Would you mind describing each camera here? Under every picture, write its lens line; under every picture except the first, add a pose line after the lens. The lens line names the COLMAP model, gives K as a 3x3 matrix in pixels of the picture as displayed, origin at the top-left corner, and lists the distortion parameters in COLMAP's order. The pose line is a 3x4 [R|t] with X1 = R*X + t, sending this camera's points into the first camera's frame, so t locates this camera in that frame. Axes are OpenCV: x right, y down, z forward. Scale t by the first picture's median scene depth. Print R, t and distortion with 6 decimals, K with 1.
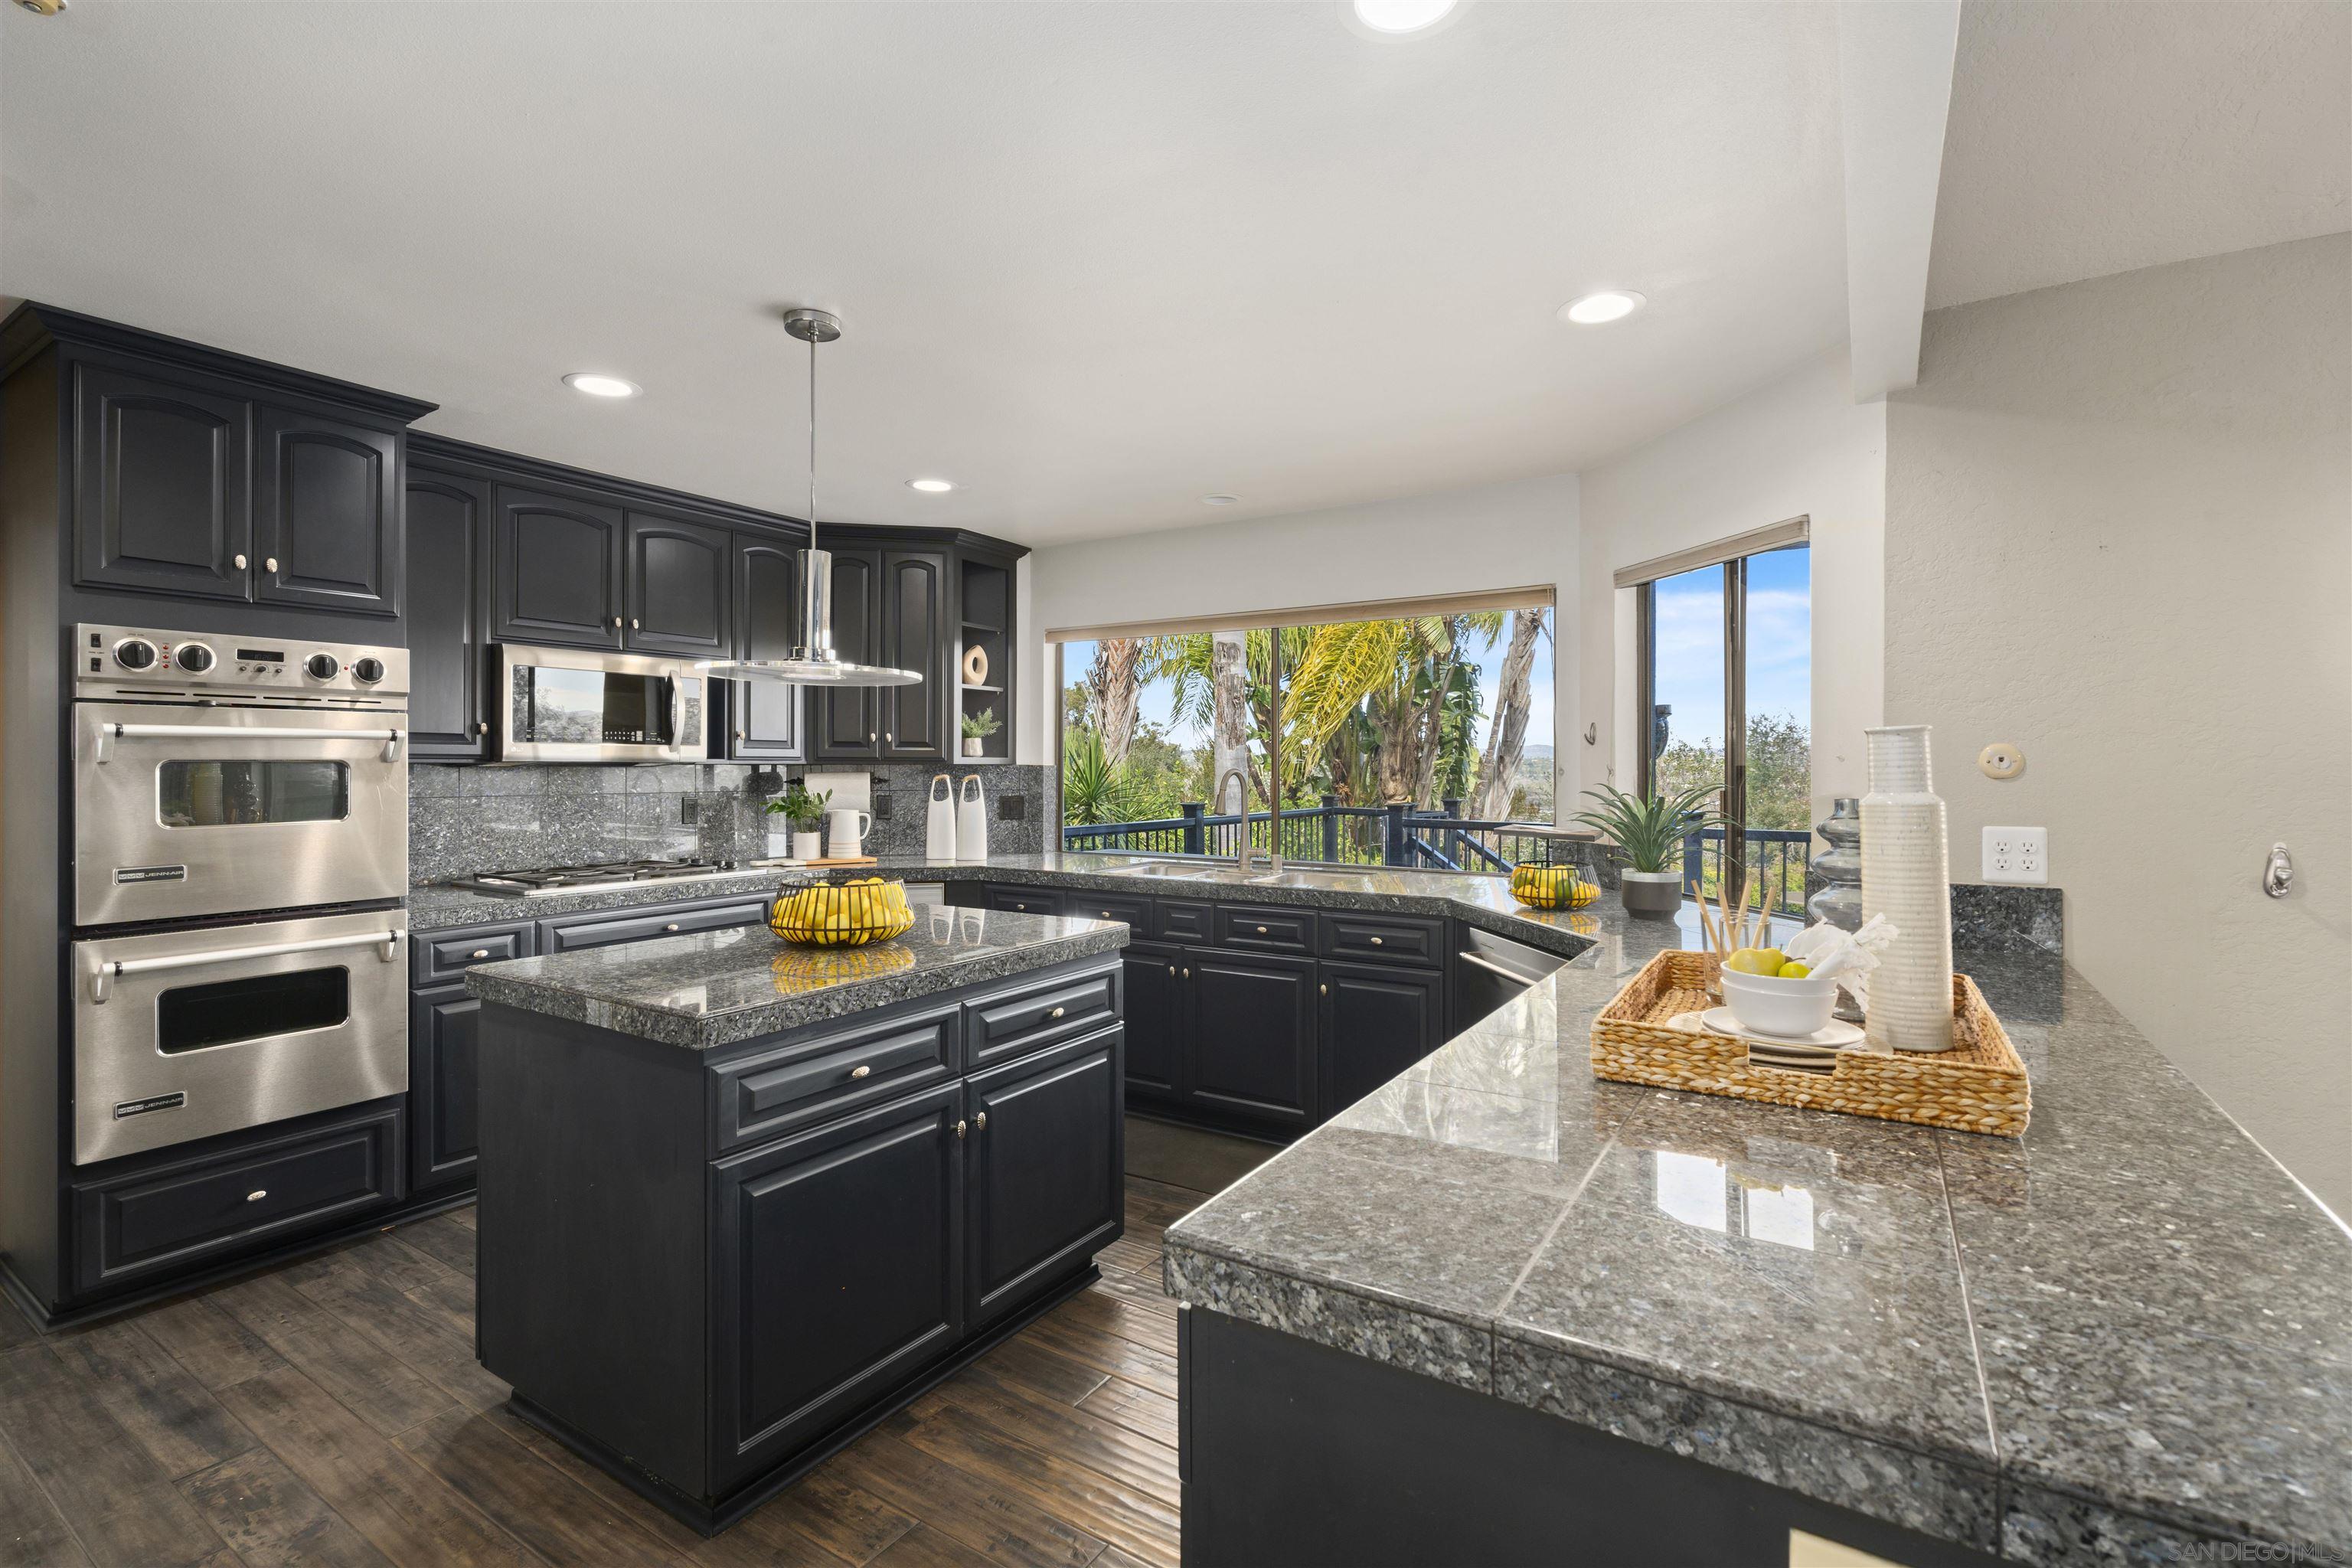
lens RADIAL K [[1077.9, 0, 1175.5], [0, 1077.9, 779.9], [0, 0, 1]] dist [0.002255, 0.000759]
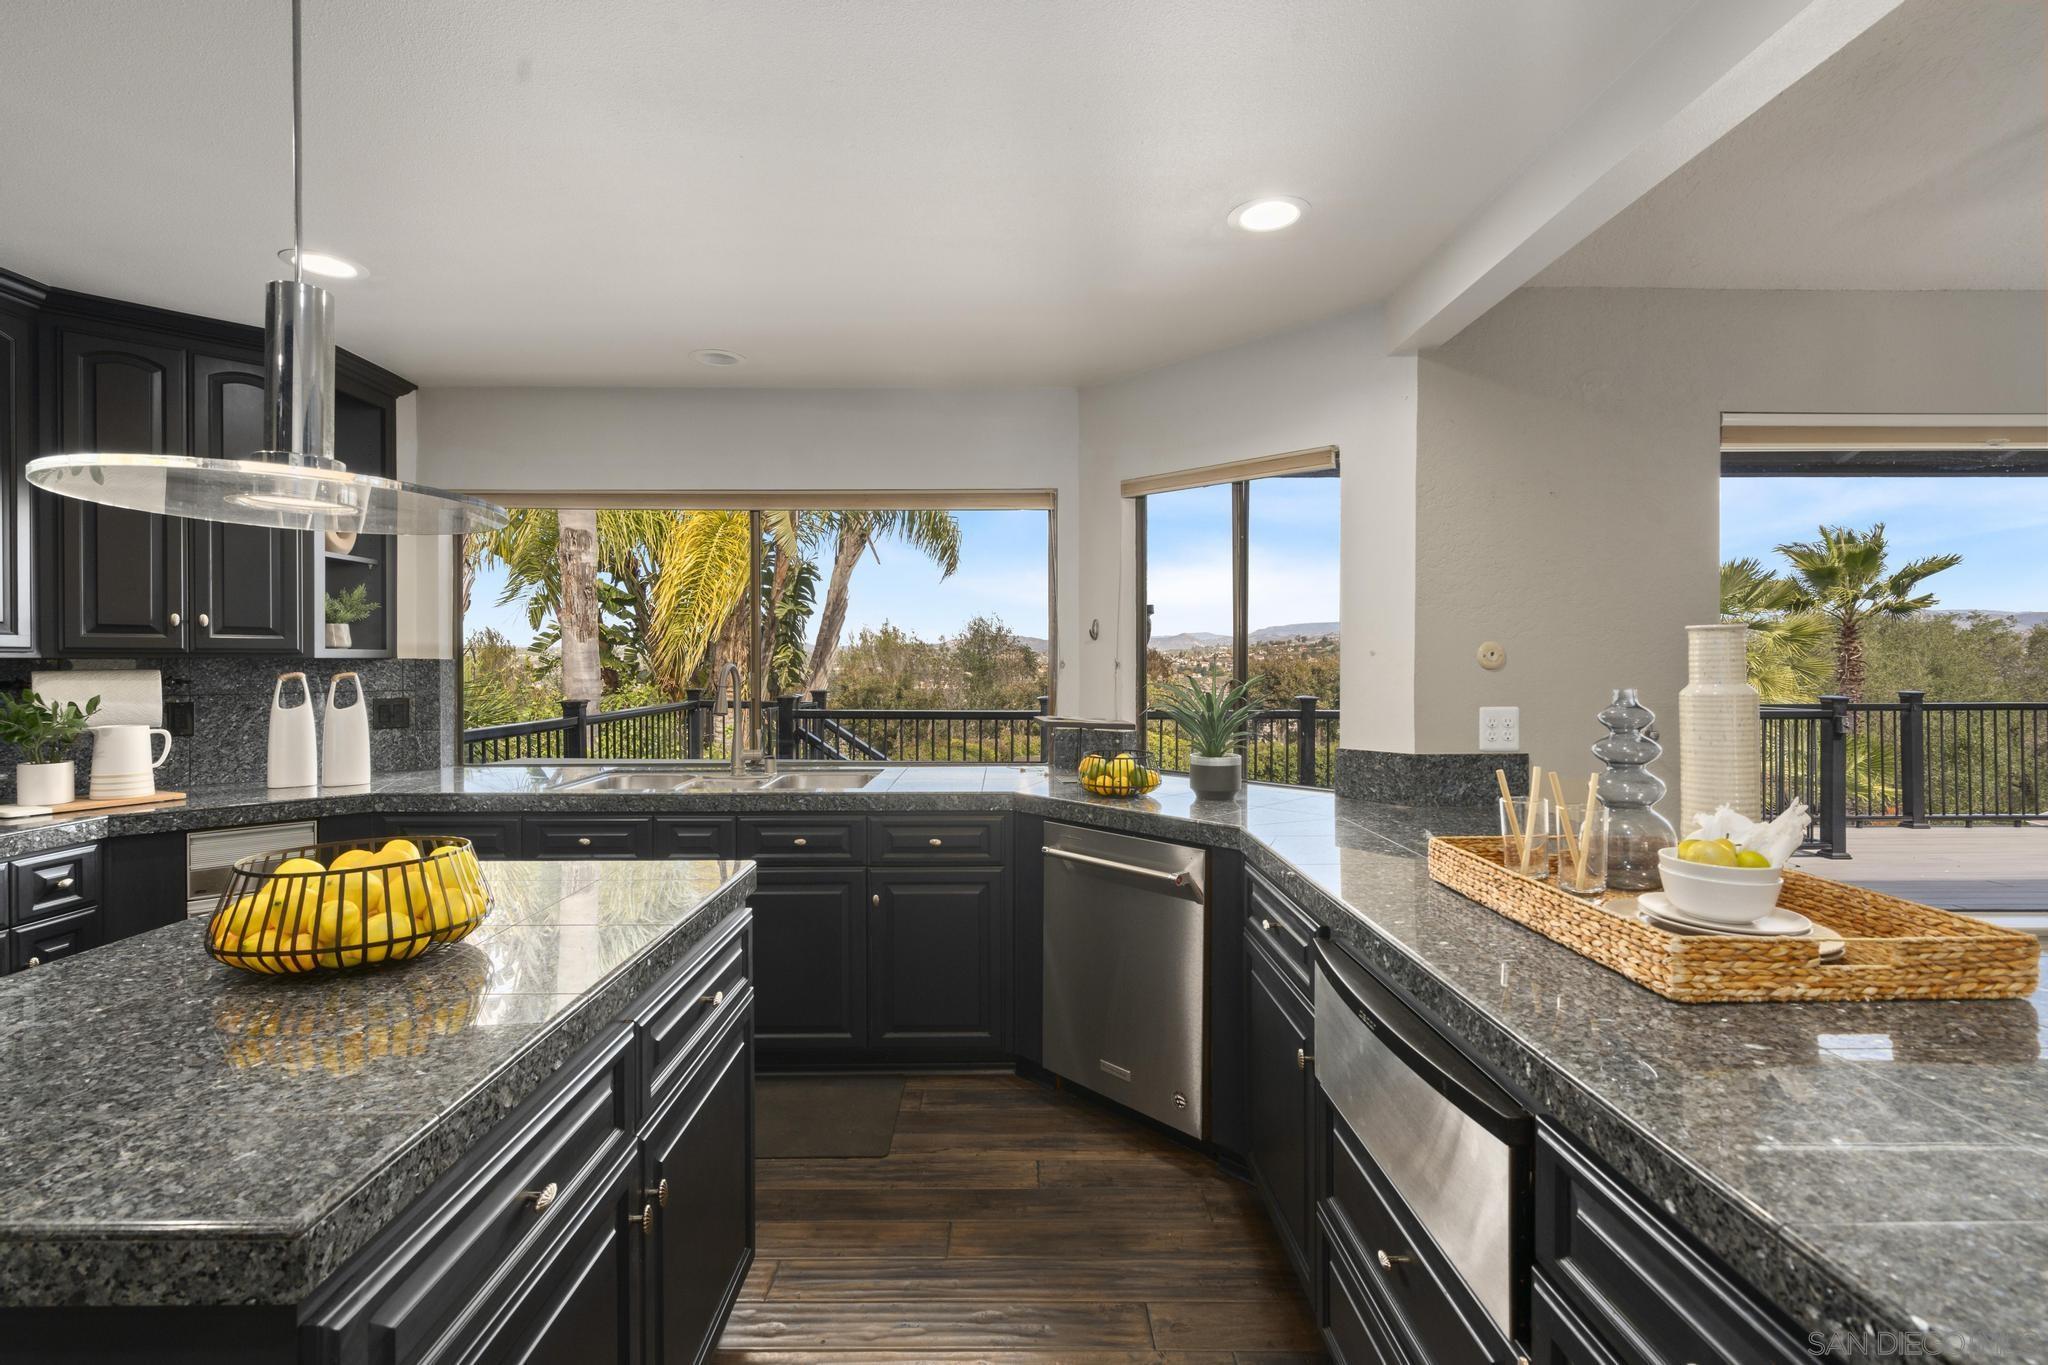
lens RADIAL K [[938.6, 0, 1017.1], [0, 938.6, 667.9], [0, 0, 1]] dist [0.002255, 0.000759]
pose [[0.836613, -0.005862, 0.547763, -0.161235], [0.008031, 0.999967, -0.001565, -0.003037], [-0.547735, 0.005708, 0.836632, 0.202378]]
